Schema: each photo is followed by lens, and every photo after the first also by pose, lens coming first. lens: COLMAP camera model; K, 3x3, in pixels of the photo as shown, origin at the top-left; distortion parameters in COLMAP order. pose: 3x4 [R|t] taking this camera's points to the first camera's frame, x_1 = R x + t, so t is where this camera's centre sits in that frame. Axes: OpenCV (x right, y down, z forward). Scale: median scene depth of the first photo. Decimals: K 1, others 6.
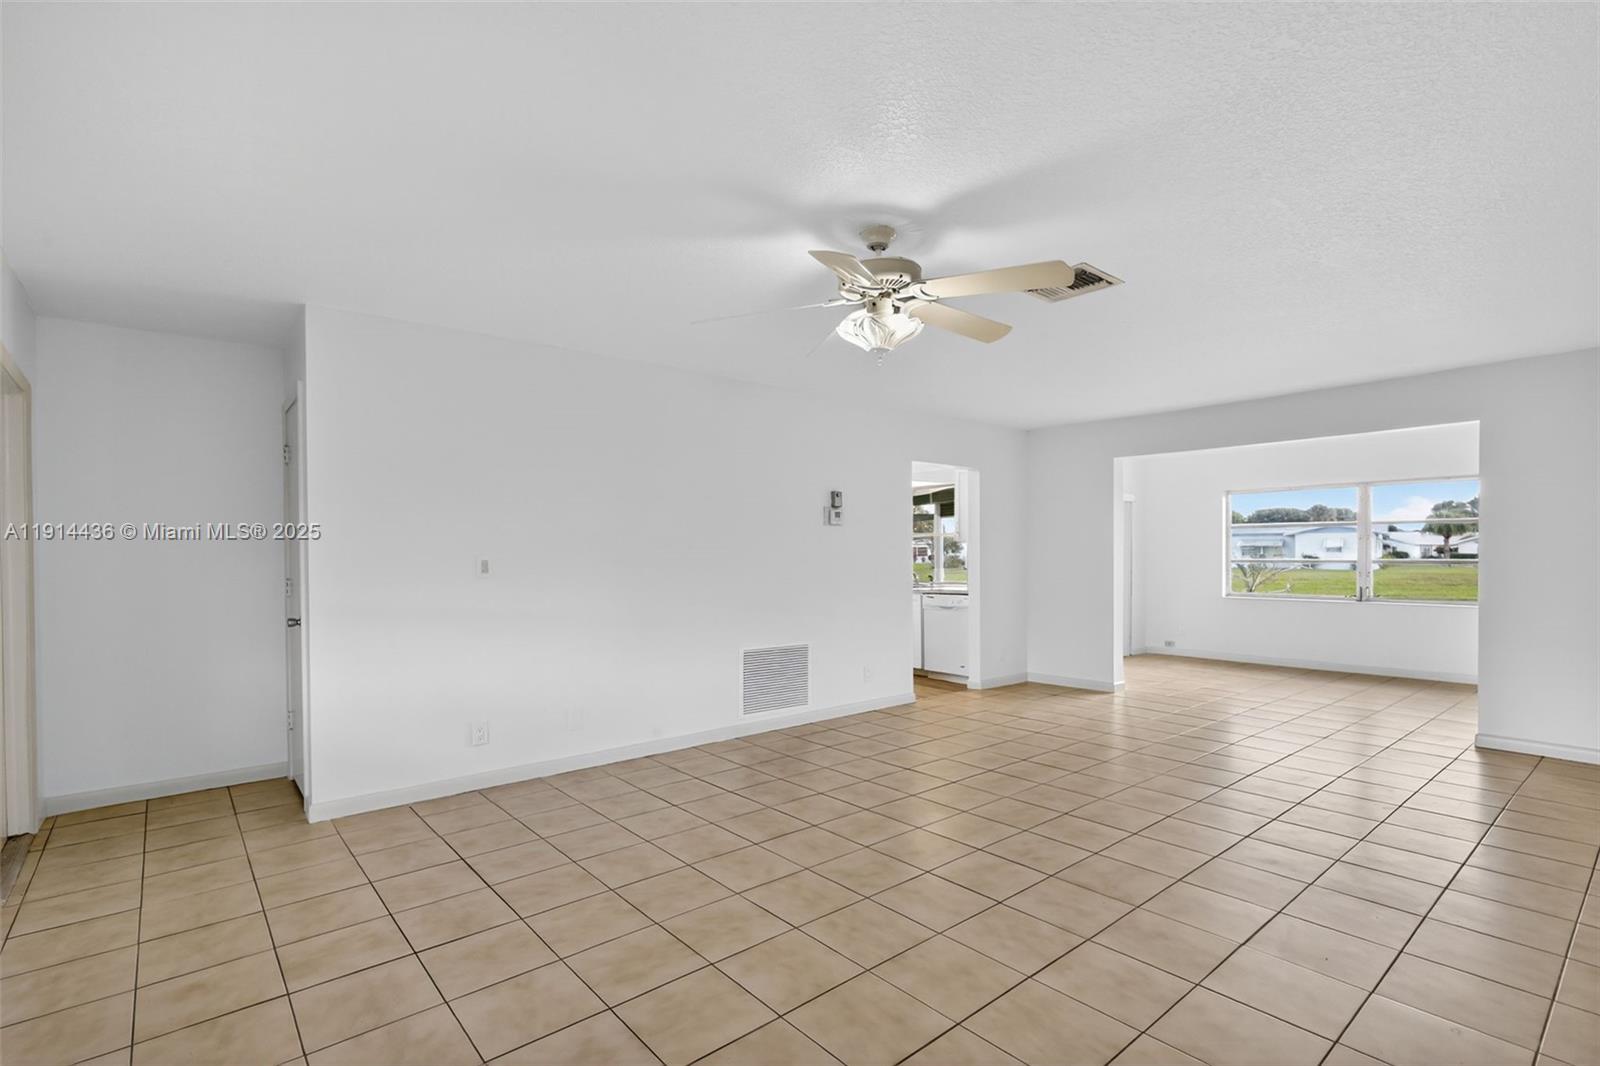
lens RADIAL K [[750.0, 0, 799.5], [0, 750.0, 543.8], [0, 0, 1]] dist [-0.000100, 0.001323]
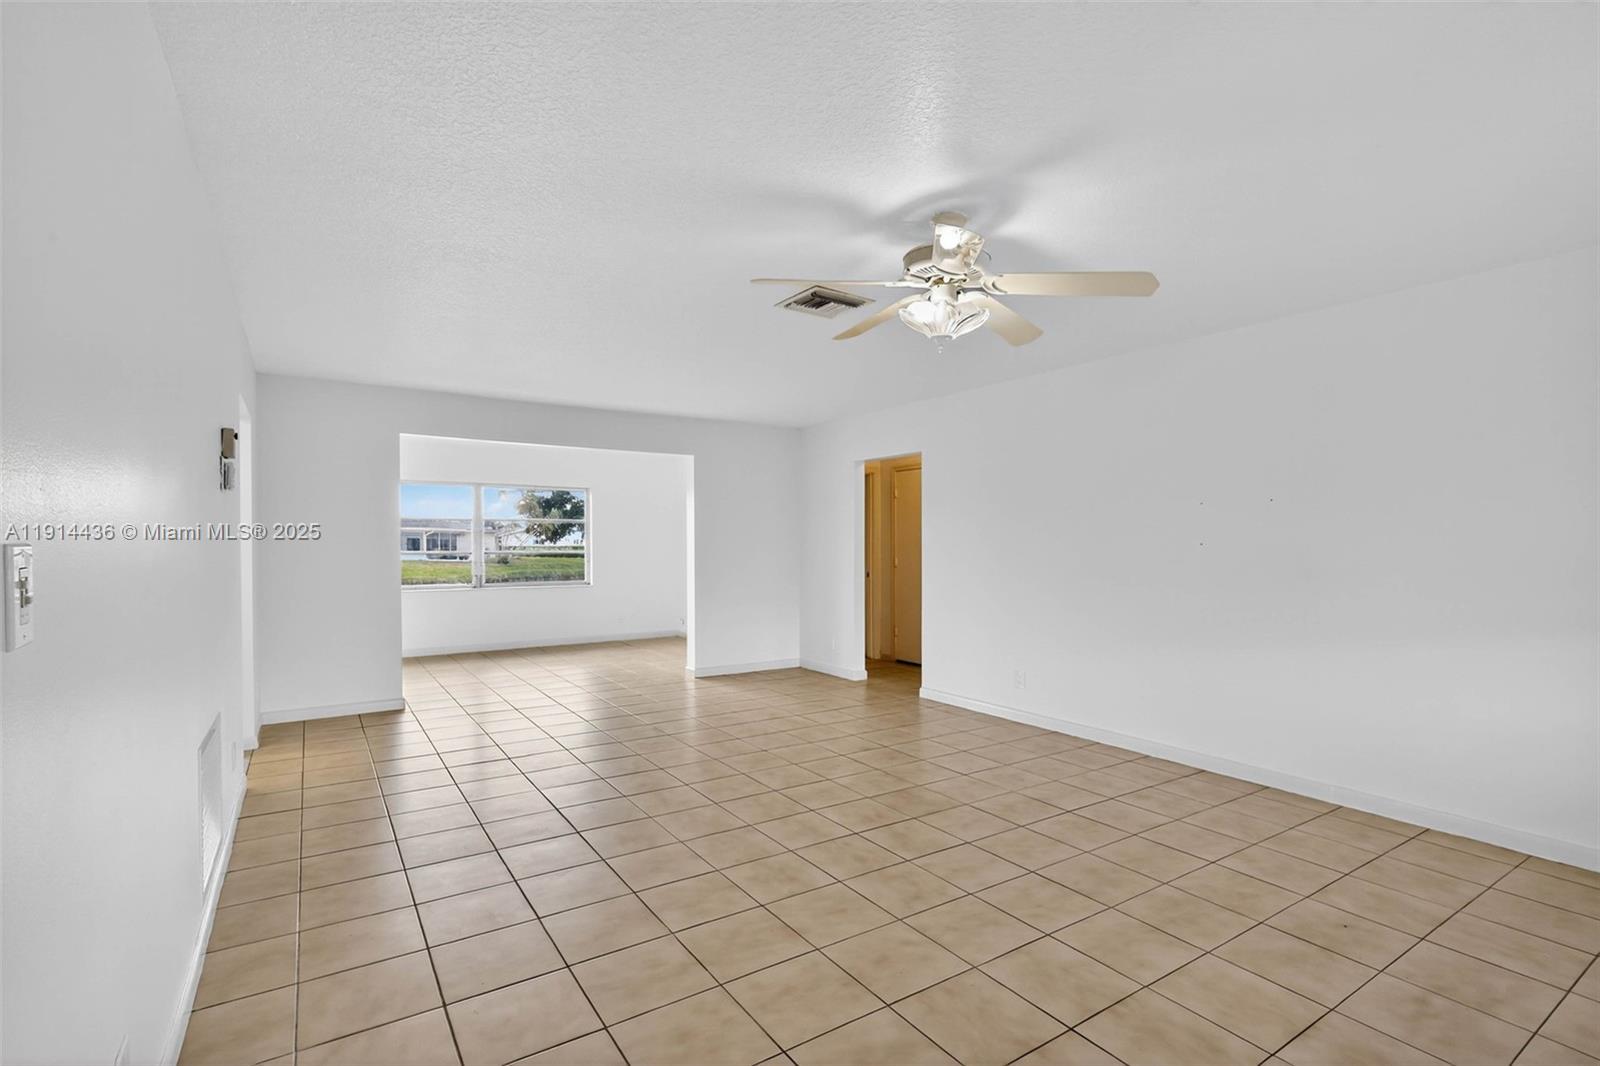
lens RADIAL K [[750.0, 0, 800.3], [0, 750.0, 540.6], [0, 0, 1]] dist [-0.000100, 0.001323]
pose [[0.118336, 0.010185, 0.992921, -0.692269], [-0.016873, 0.999824, -0.008245, 0.013325], [-0.992830, -0.015778, 0.118487, 0.834583]]
